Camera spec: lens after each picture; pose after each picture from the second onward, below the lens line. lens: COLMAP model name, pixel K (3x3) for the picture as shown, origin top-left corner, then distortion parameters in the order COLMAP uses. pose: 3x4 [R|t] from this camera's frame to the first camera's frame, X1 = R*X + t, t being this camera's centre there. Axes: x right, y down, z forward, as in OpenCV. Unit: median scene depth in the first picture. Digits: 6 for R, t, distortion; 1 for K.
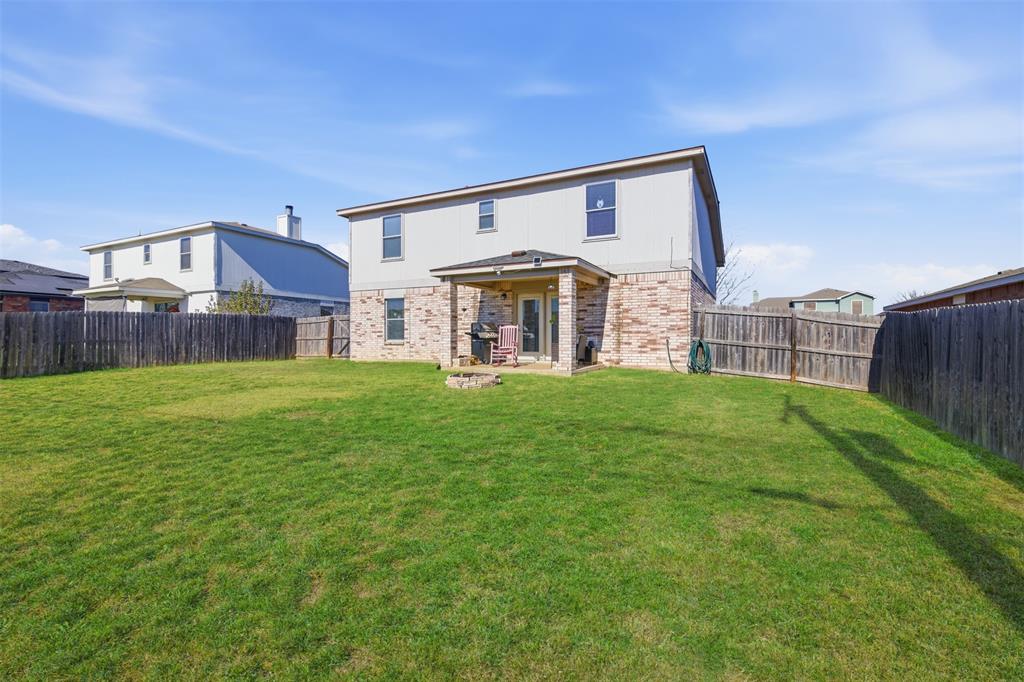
lens RADIAL K [[461.6, 0, 516.7], [0, 461.6, 341.1], [0, 0, 1]] dist [-0.002952, 0.000521]
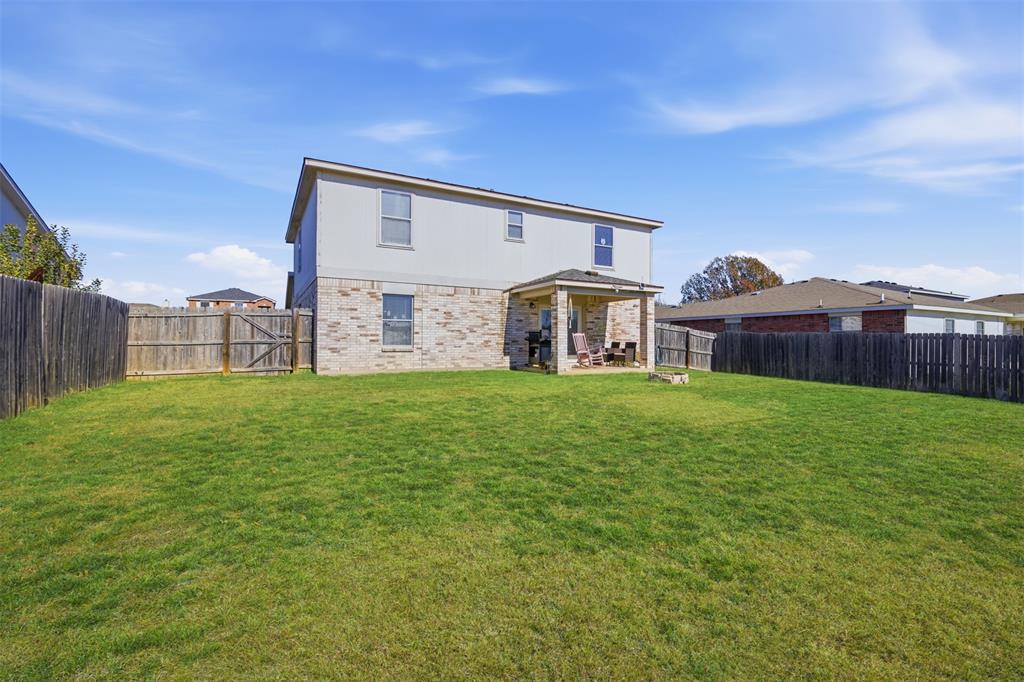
lens RADIAL K [[461.6, 0, 516.7], [0, 461.6, 341.1], [0, 0, 1]] dist [-0.002952, 0.000521]
pose [[0.559255, 0.004849, 0.828981, -1.033977], [0.000209, 0.999982, -0.005990, -0.006862], [-0.828995, 0.003523, 0.559244, 0.468897]]
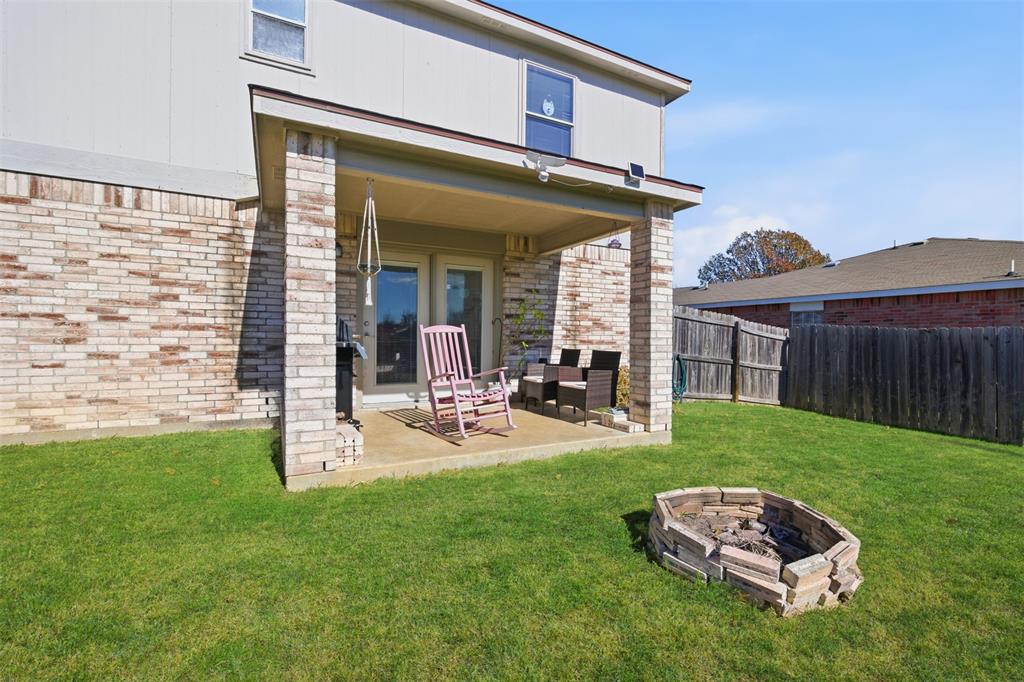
lens RADIAL K [[461.6, 0, 516.7], [0, 461.6, 341.1], [0, 0, 1]] dist [-0.002952, 0.000521]
pose [[0.572178, -0.000456, 0.820130, -0.289880], [-0.005042, 0.999979, 0.004075, -0.021881], [-0.820114, -0.006467, 0.572163, 0.710131]]
